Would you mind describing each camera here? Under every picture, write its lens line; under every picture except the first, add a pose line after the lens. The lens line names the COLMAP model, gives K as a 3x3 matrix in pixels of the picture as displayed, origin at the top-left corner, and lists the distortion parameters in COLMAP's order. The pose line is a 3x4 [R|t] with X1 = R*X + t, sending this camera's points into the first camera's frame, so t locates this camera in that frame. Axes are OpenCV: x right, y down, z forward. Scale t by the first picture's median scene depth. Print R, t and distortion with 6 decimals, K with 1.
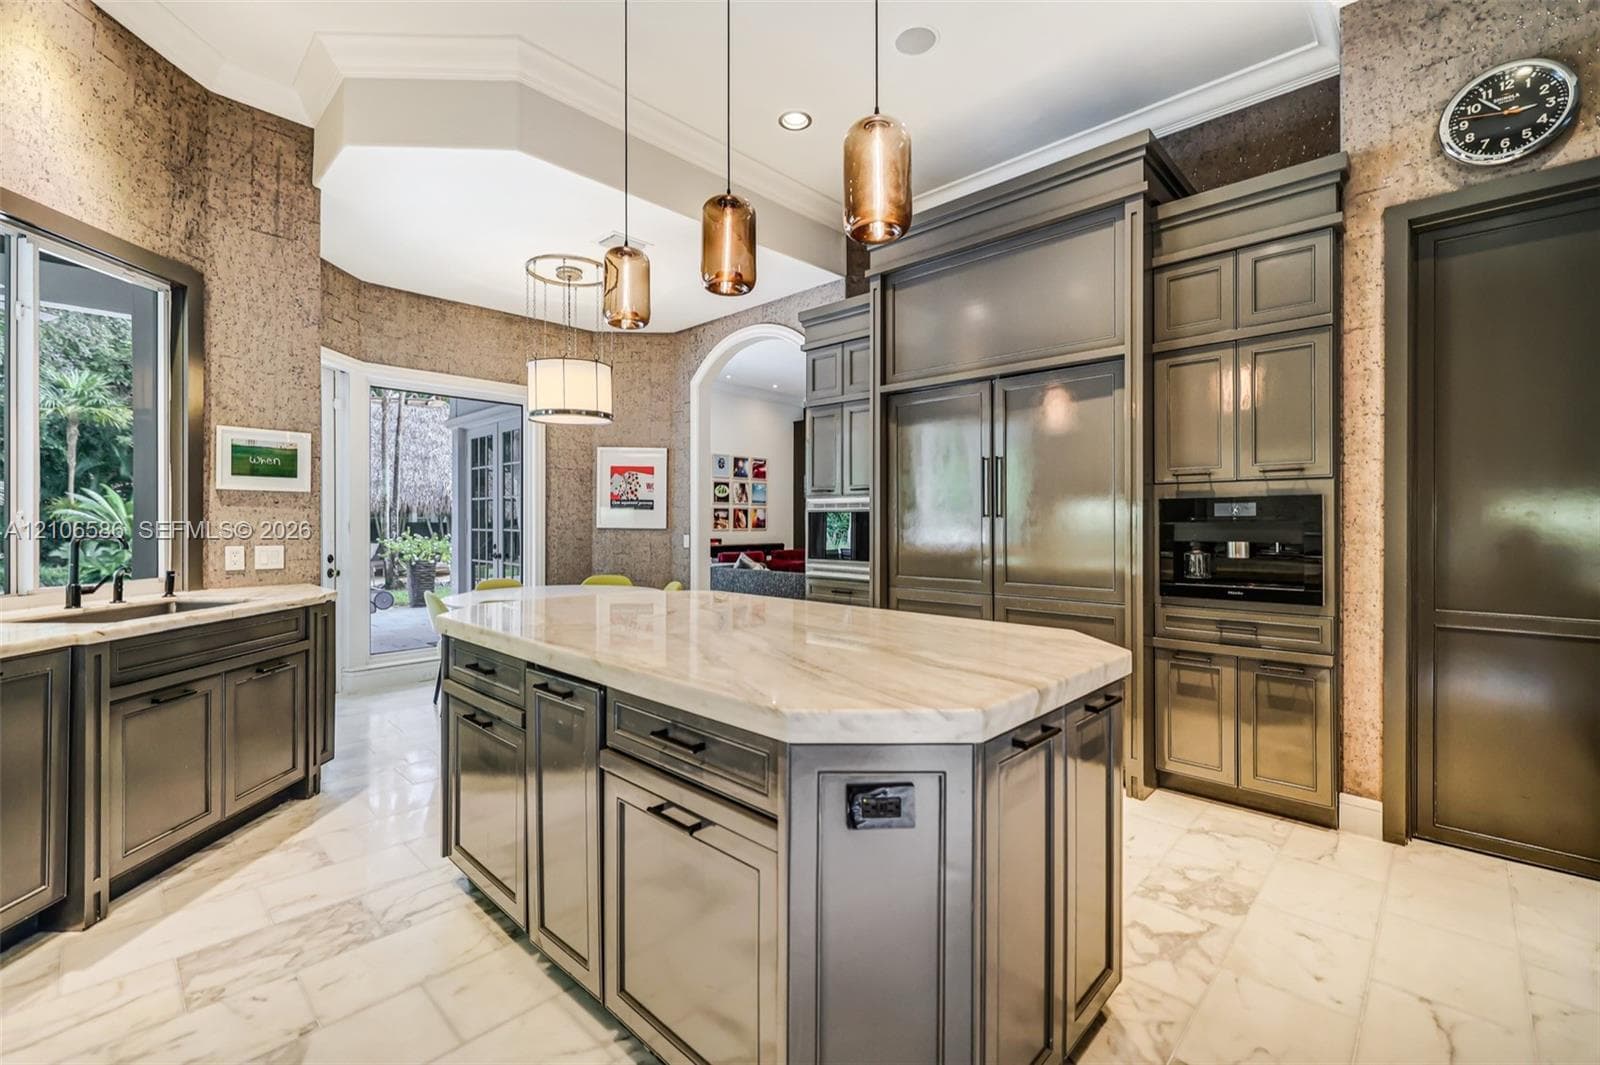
lens RADIAL K [[684.0, 0, 810.0], [0, 684.0, 520.8], [0, 0, 1]] dist [-0.005273, -0.000991]
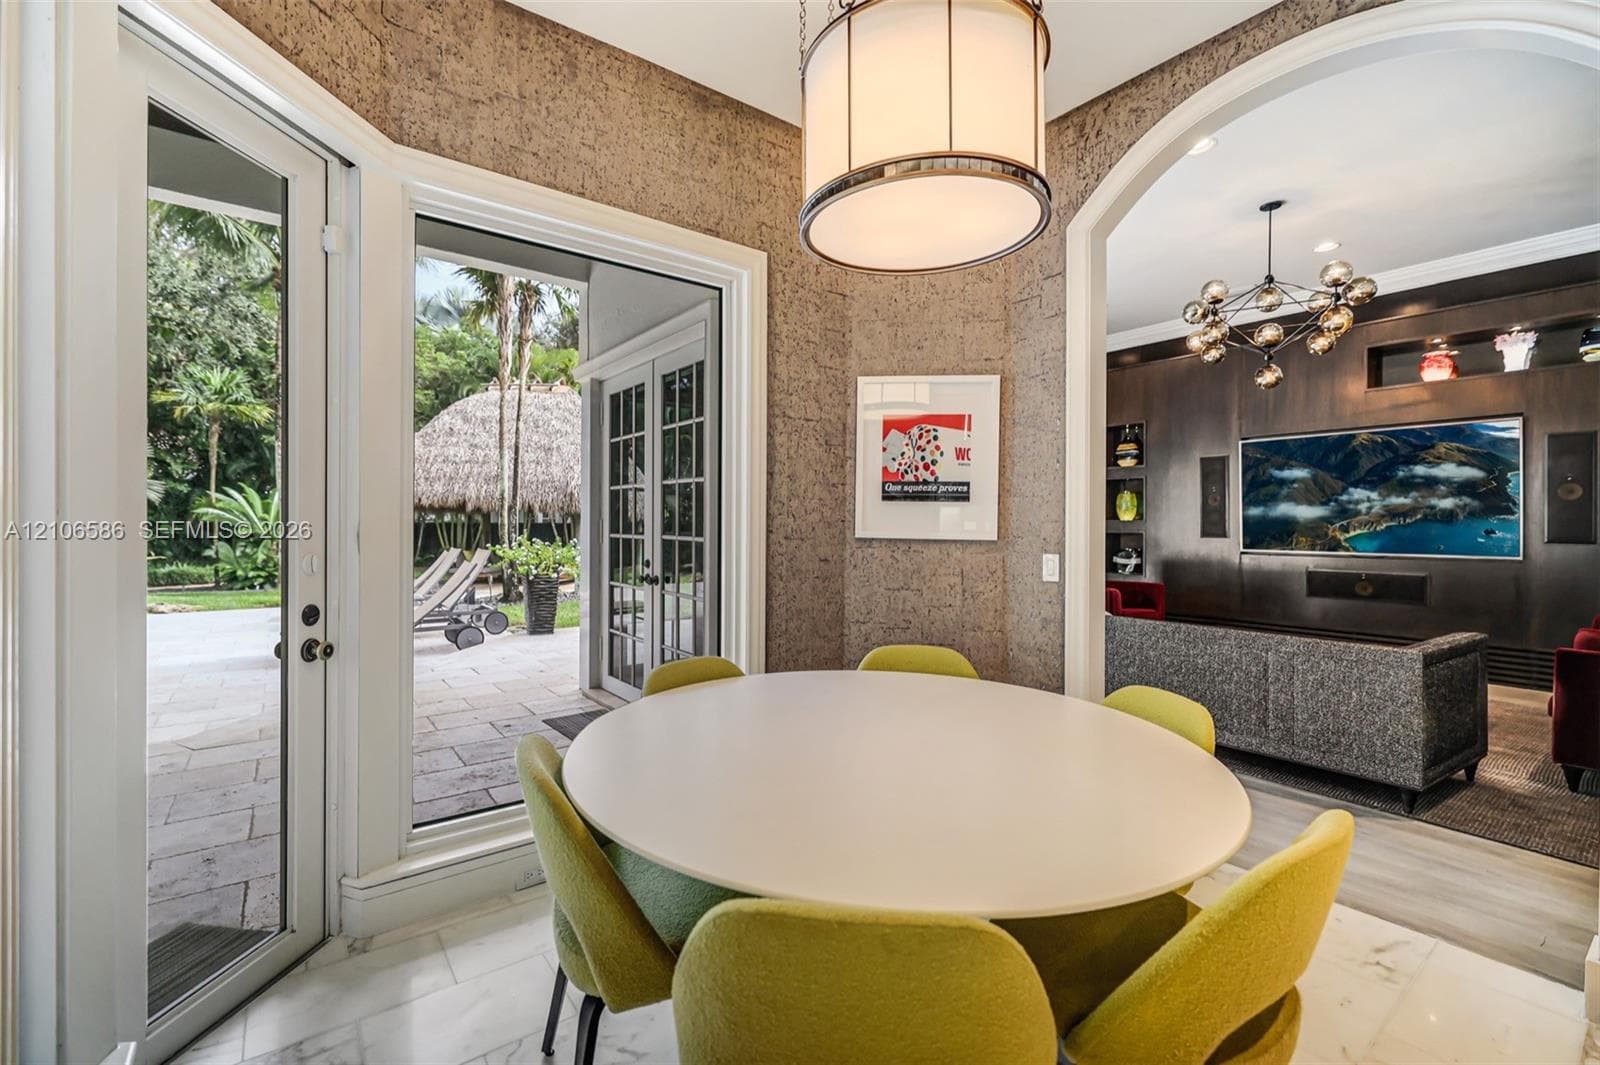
lens RADIAL K [[684.0, 0, 814.3], [0, 684.0, 525.1], [0, 0, 1]] dist [-0.005273, -0.000991]
pose [[0.989420, 0.005608, -0.144969, -0.206440], [-0.005180, 0.999981, 0.003328, -0.000418], [0.144984, -0.002542, 0.989431, 0.381277]]
